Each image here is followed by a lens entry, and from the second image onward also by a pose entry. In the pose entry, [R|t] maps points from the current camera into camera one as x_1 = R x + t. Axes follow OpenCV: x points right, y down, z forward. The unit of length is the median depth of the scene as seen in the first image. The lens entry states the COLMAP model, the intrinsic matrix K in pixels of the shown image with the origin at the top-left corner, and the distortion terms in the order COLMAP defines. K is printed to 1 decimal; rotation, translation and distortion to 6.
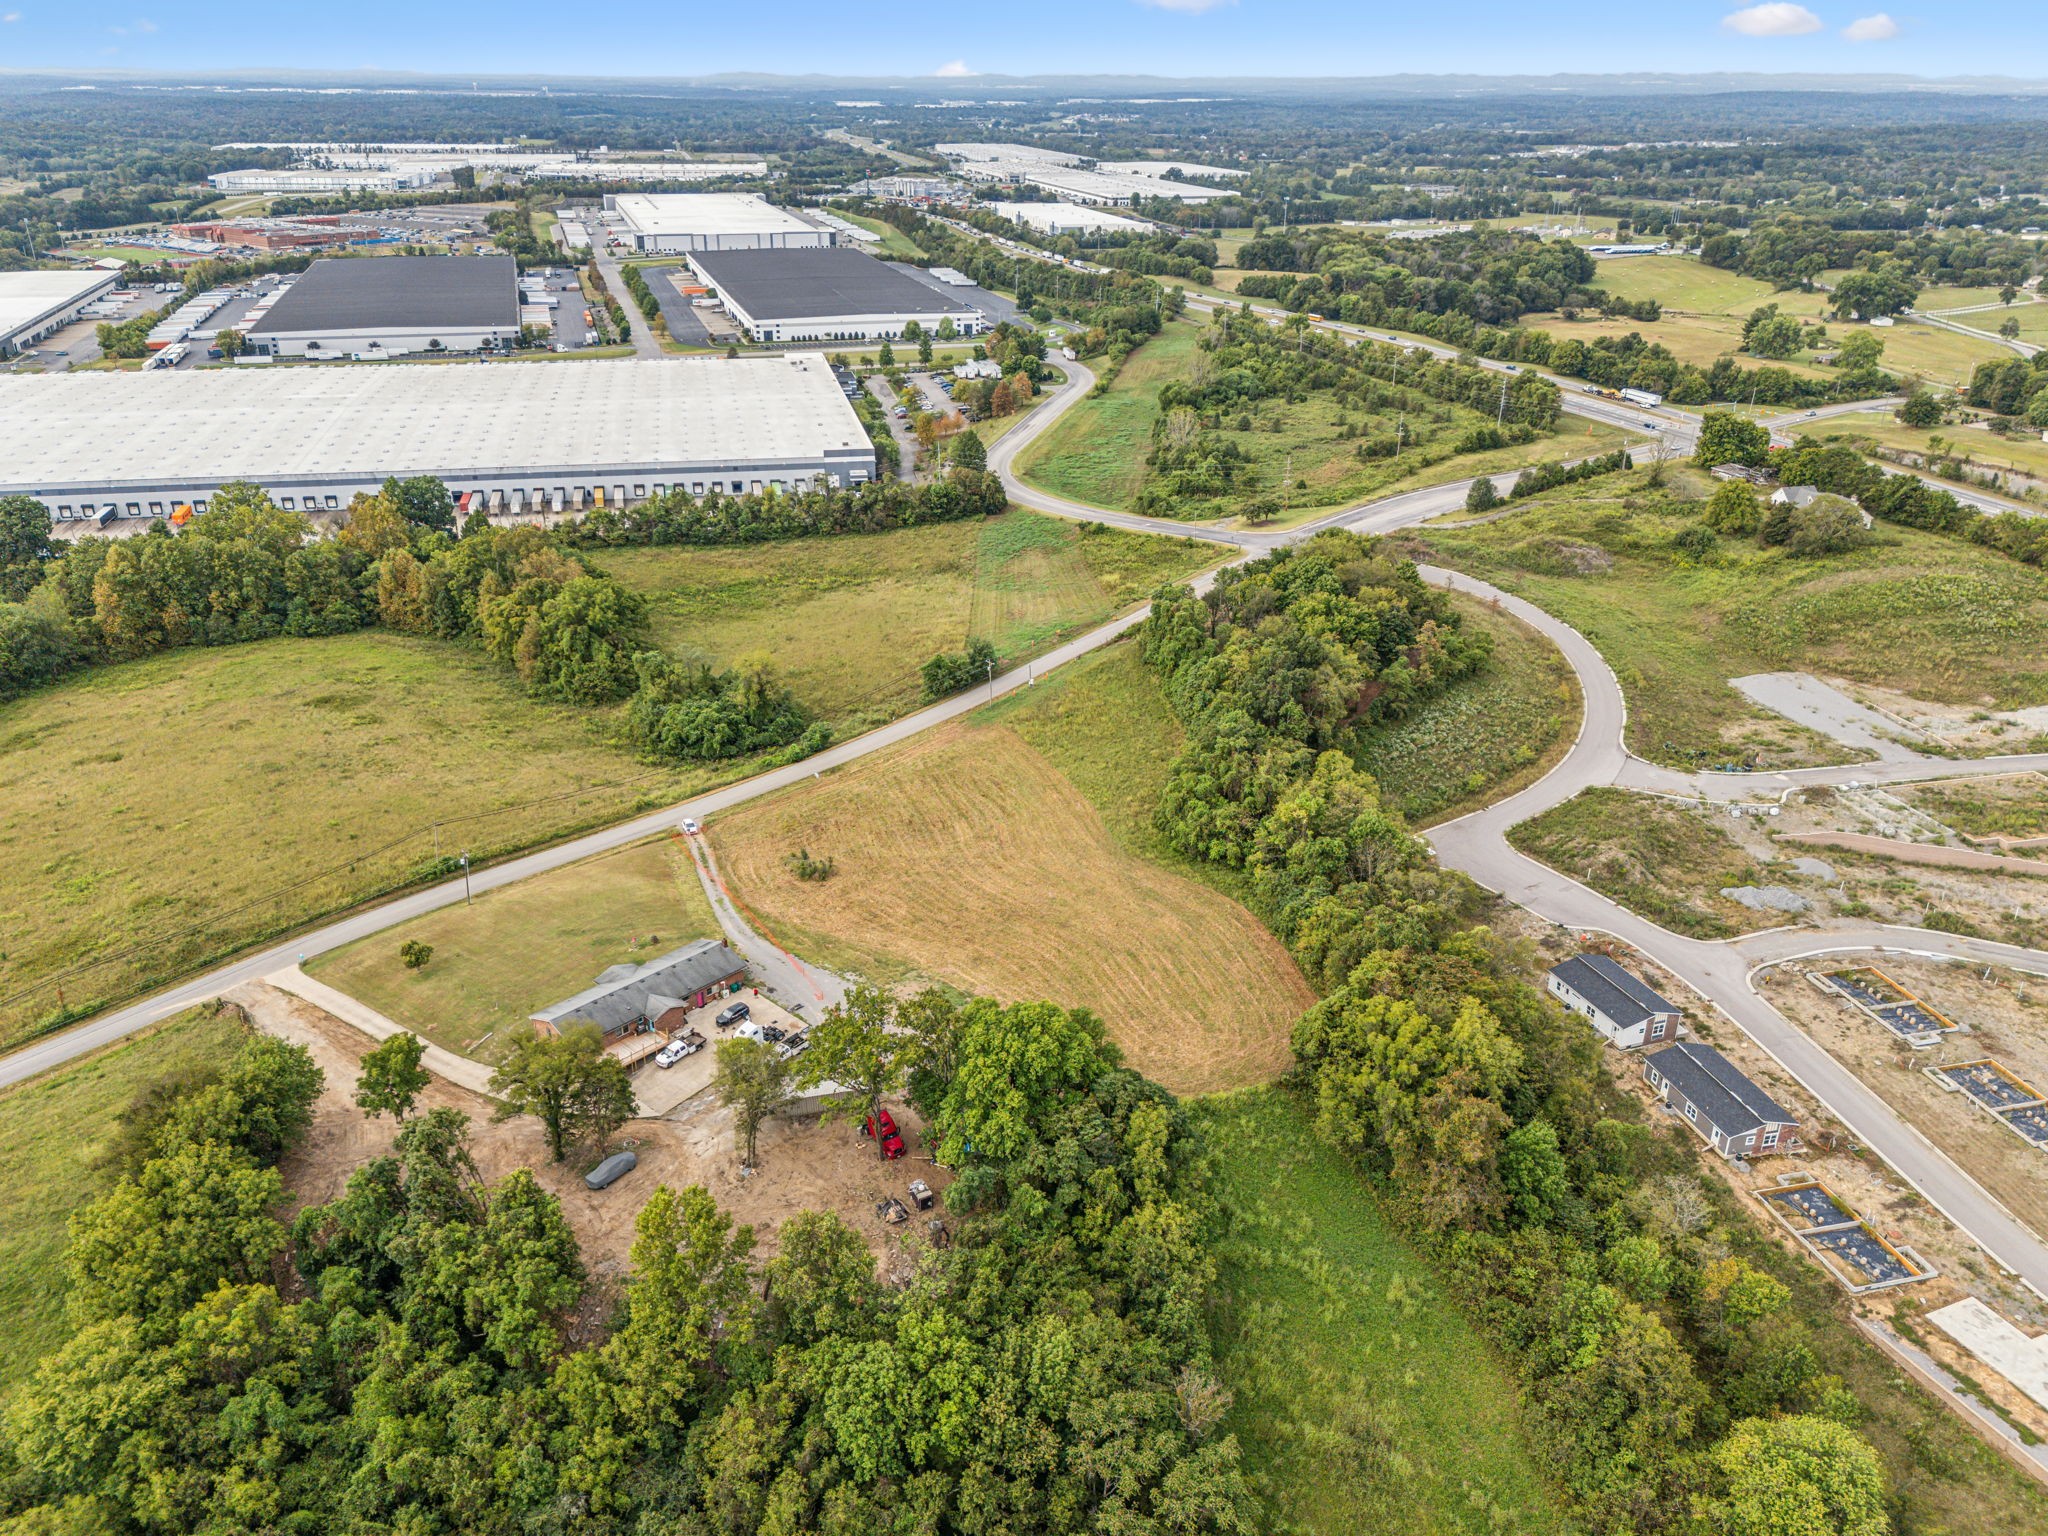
lens RADIAL K [[1530.4, 0, 1020.1], [0, 1530.4, 787.7], [0, 0, 1]] dist [0.074675, -0.075912]
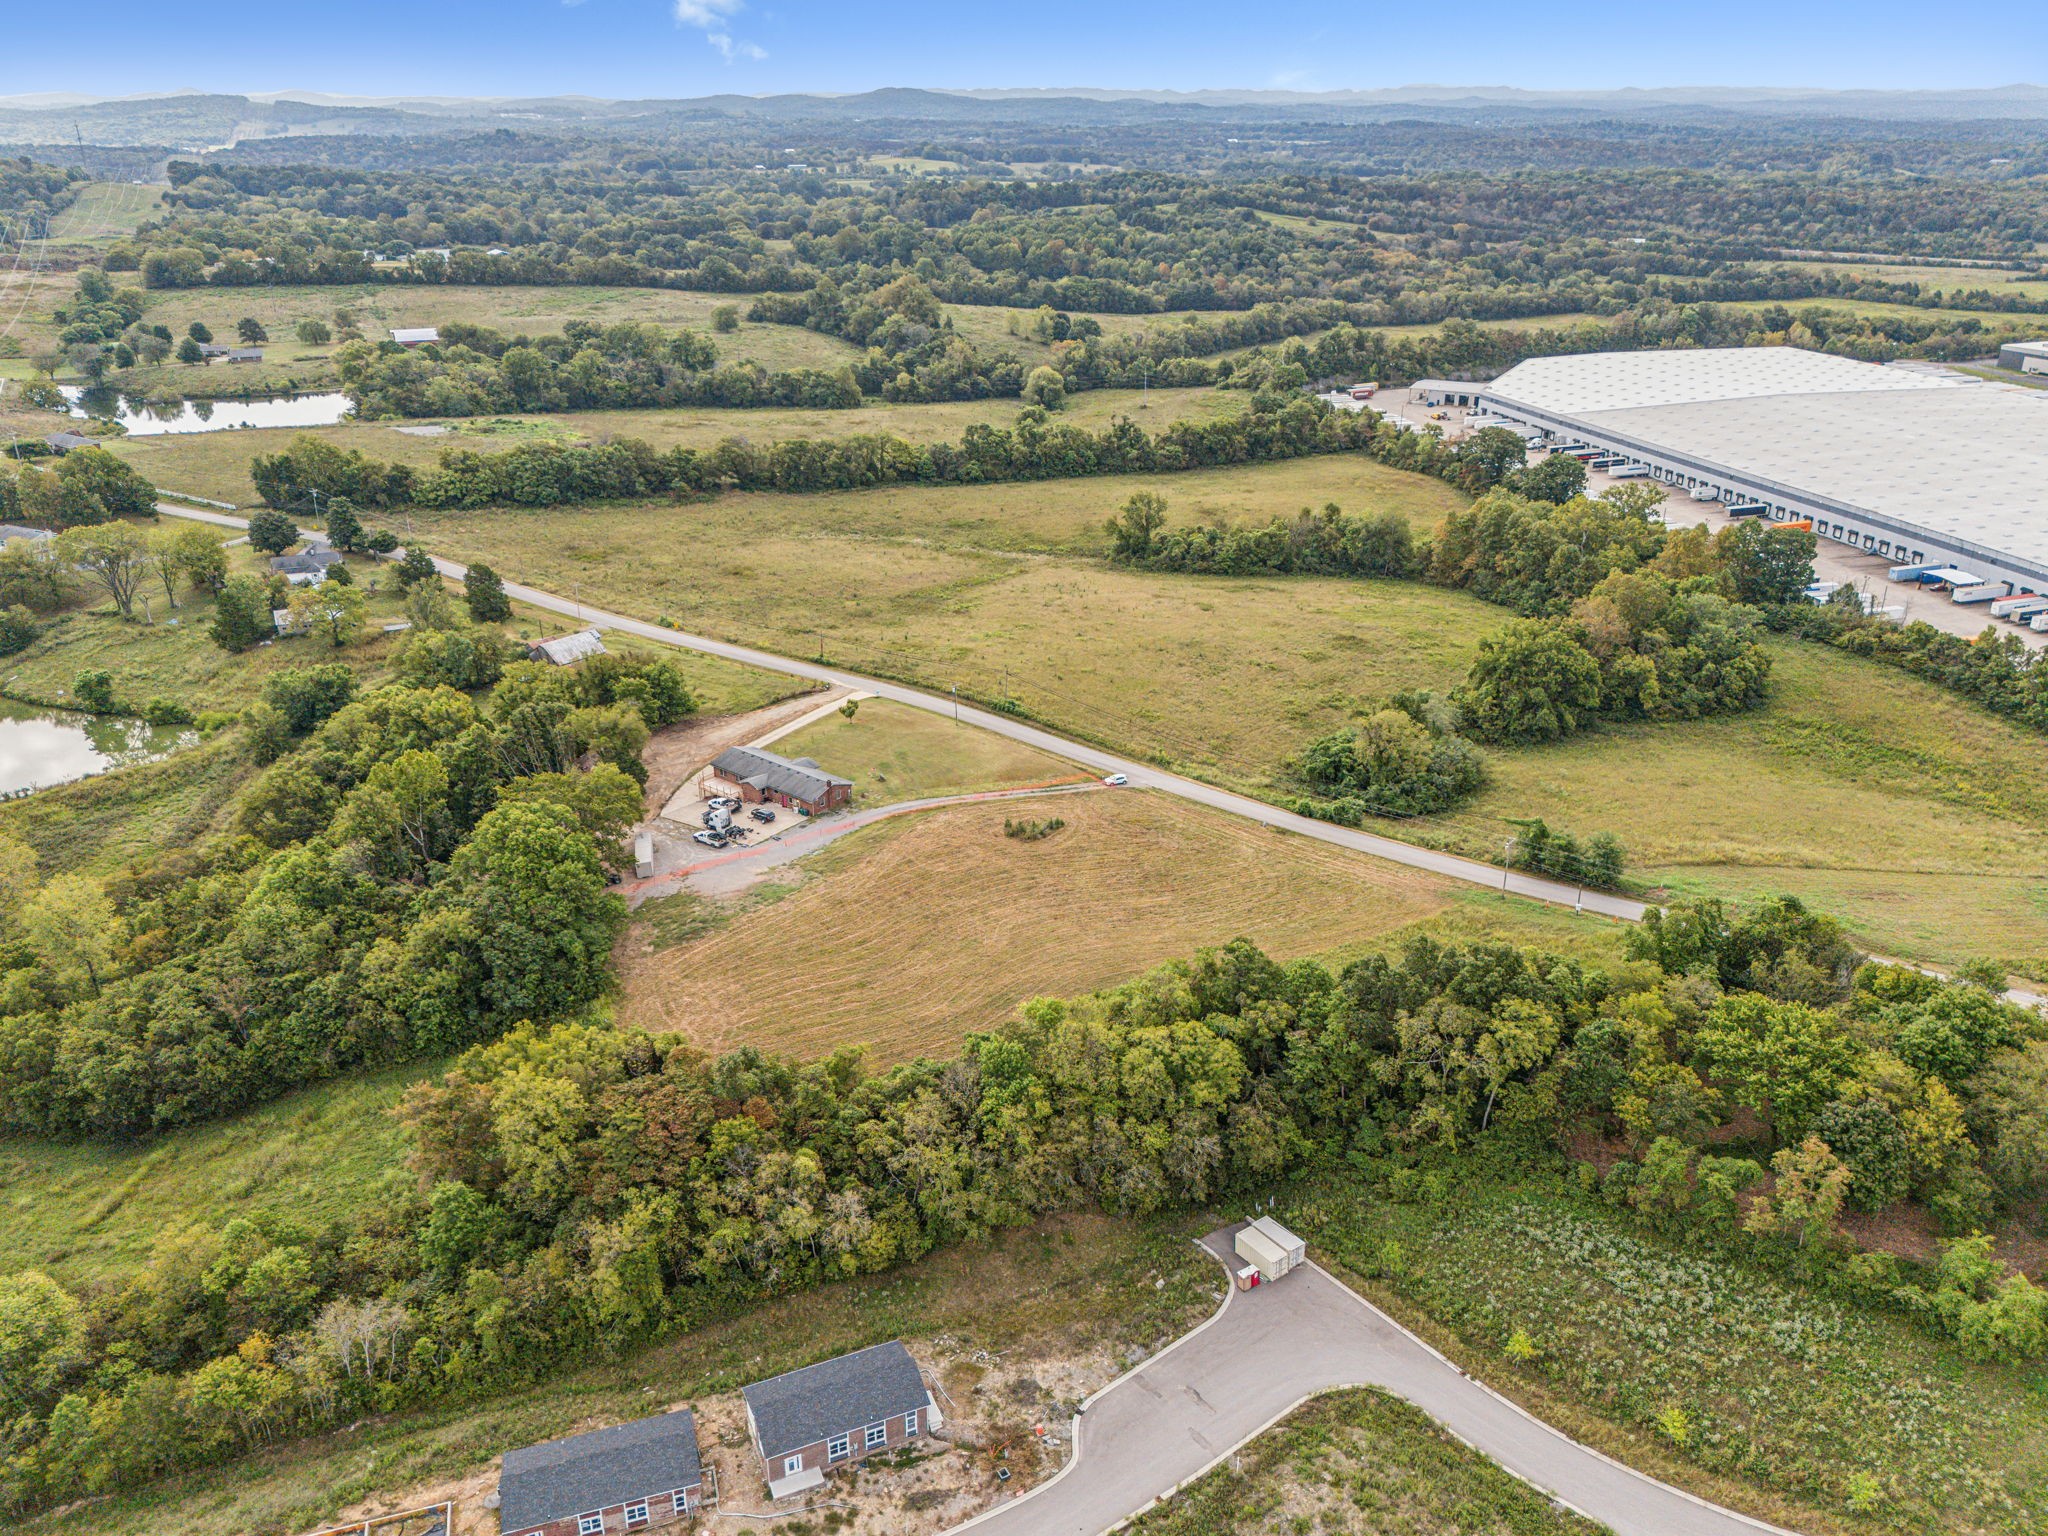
lens RADIAL K [[1530.4, 0, 1033.2], [0, 1530.4, 768.5], [0, 0, 1]] dist [0.074675, -0.075912]
pose [[0.068722, 0.393158, -0.916899, 0.614650], [-0.414822, 0.847114, 0.332144, -0.251949], [0.907304, 0.357525, 0.221306, 0.552347]]
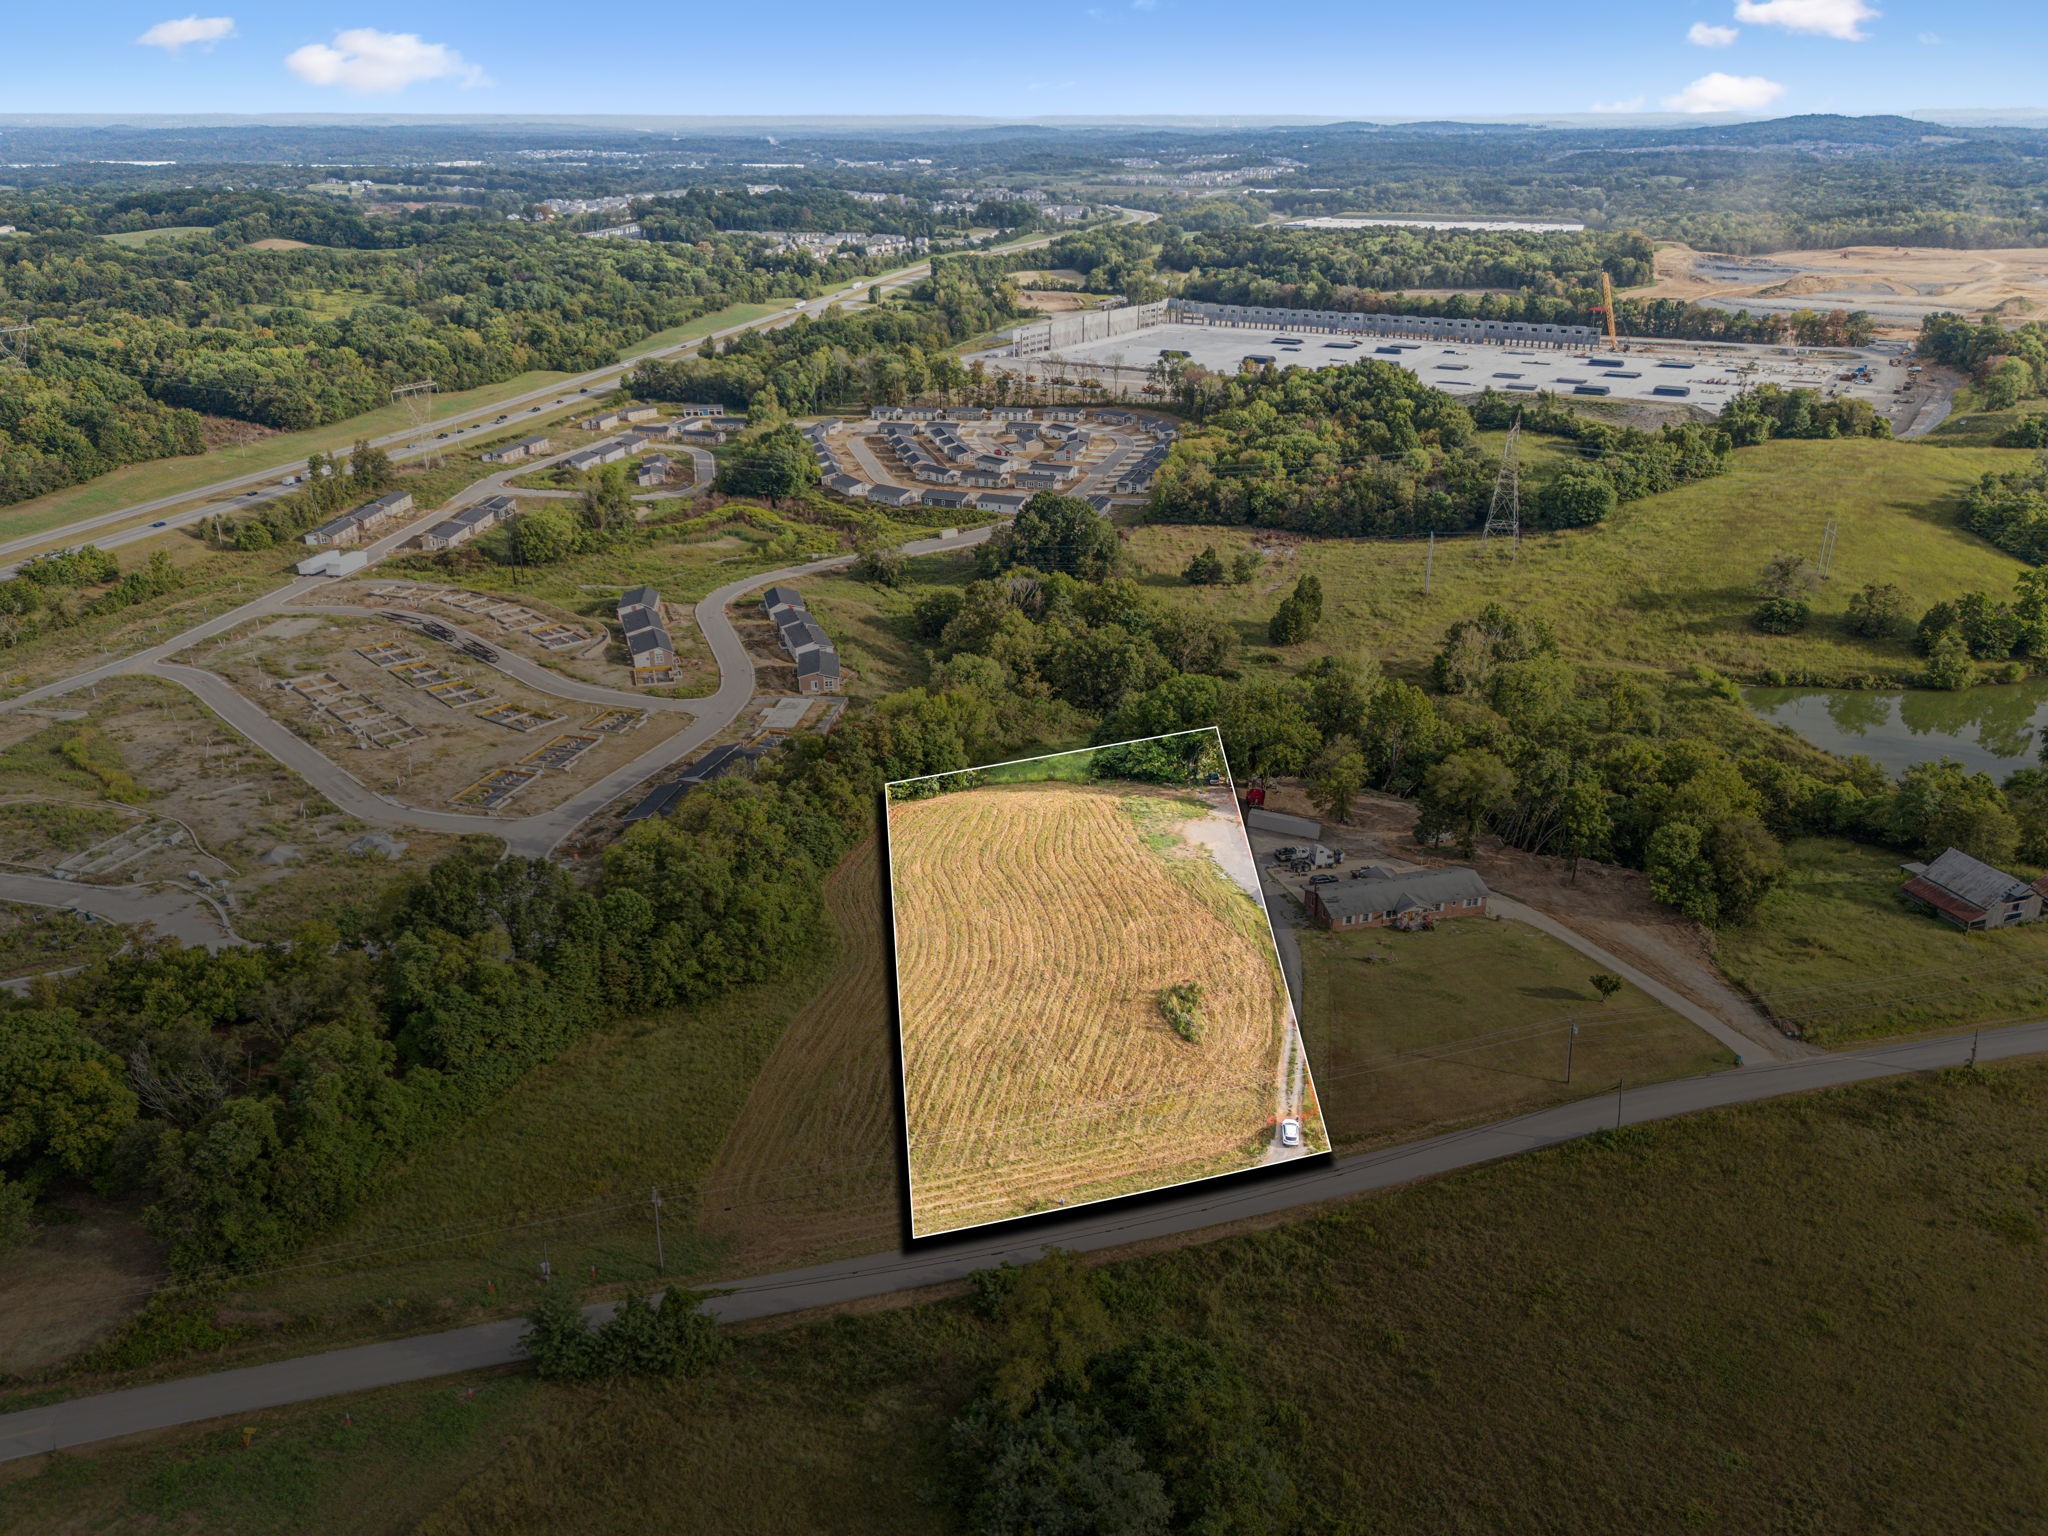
lens RADIAL K [[1530.4, 0, 1031.1], [0, 1530.4, 823.1], [0, 0, 1]] dist [0.074675, -0.075912]
pose [[-0.865726, -0.211980, 0.453413, -0.322363], [0.203913, 0.677923, 0.706286, -0.481649], [-0.457097, 0.703907, -0.543670, 1.057184]]
